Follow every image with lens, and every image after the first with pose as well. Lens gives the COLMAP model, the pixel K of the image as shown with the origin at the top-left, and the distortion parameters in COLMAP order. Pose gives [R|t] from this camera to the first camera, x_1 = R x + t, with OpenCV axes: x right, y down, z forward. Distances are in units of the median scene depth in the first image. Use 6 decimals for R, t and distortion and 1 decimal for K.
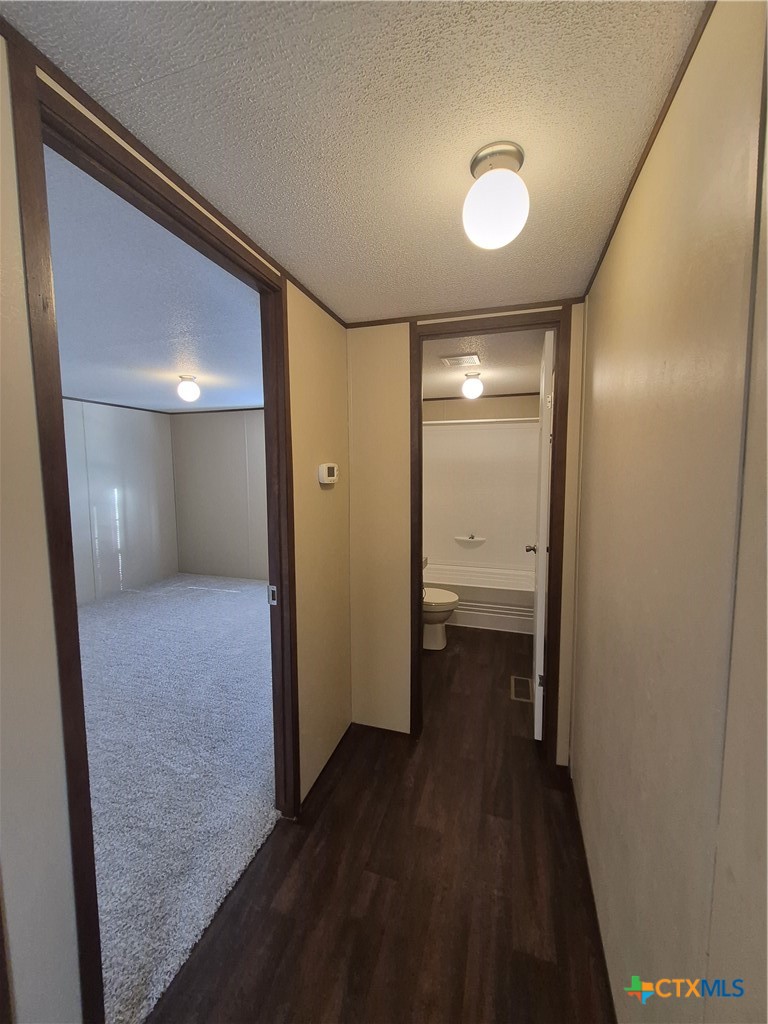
lens RADIAL K [[401.7, 0, 382.6], [0, 401.7, 509.3], [0, 0, 1]] dist [0.001677, 0.000131]
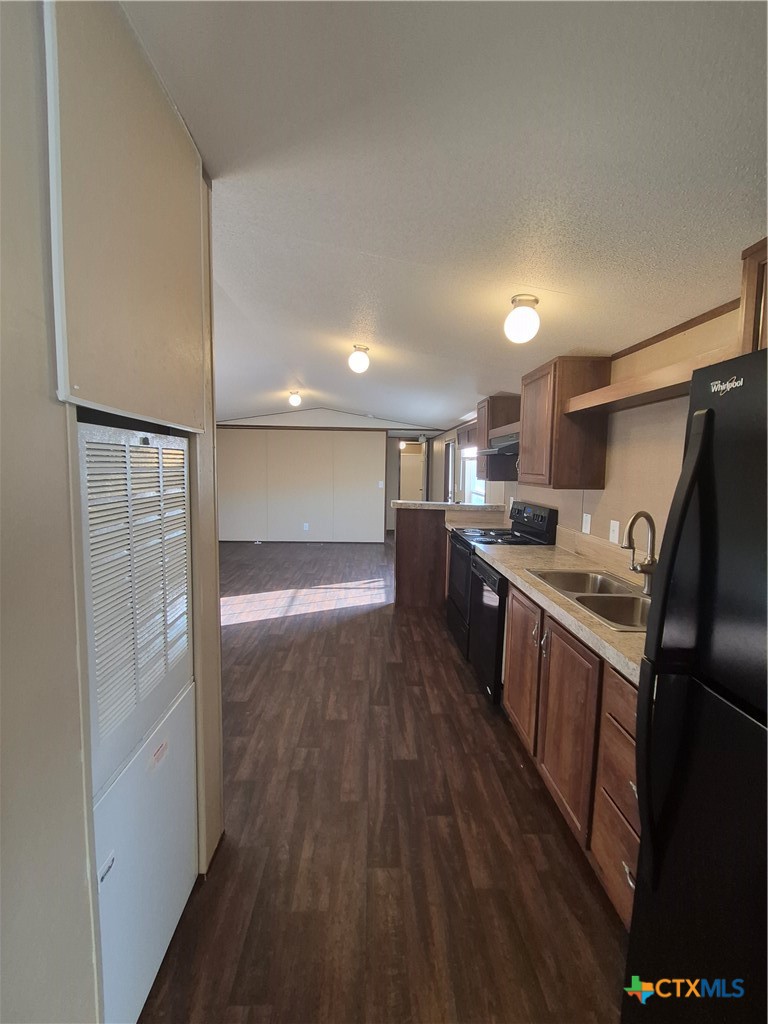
lens RADIAL K [[401.7, 0, 383.8], [0, 401.7, 506.5], [0, 0, 1]] dist [0.001677, 0.000131]
pose [[0.943592, -0.011446, 0.330912, -0.204636], [0.011750, 0.999930, 0.001082, 0.016188], [-0.330901, 0.002867, 0.943661, -0.459071]]
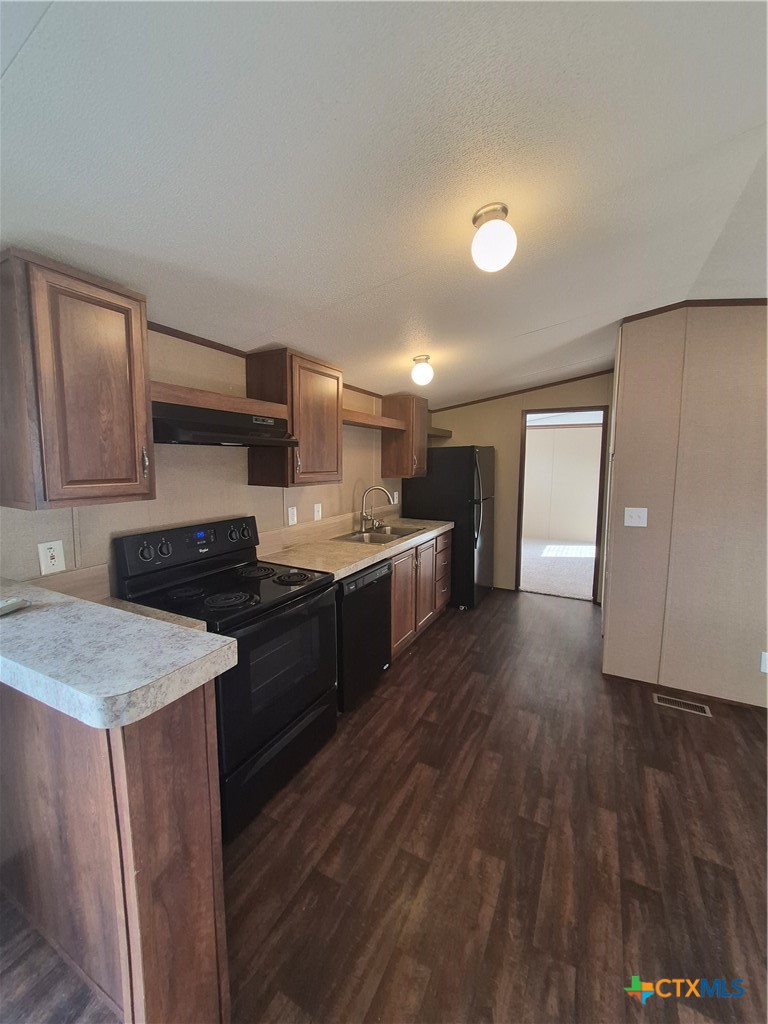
lens RADIAL K [[401.7, 0, 372.6], [0, 401.7, 511.8], [0, 0, 1]] dist [0.001677, 0.000131]
pose [[-0.979099, -0.026905, 0.201599, 0.225010], [0.016668, 0.977263, 0.211375, -0.243100], [-0.202702, 0.210317, -0.956388, 1.872185]]
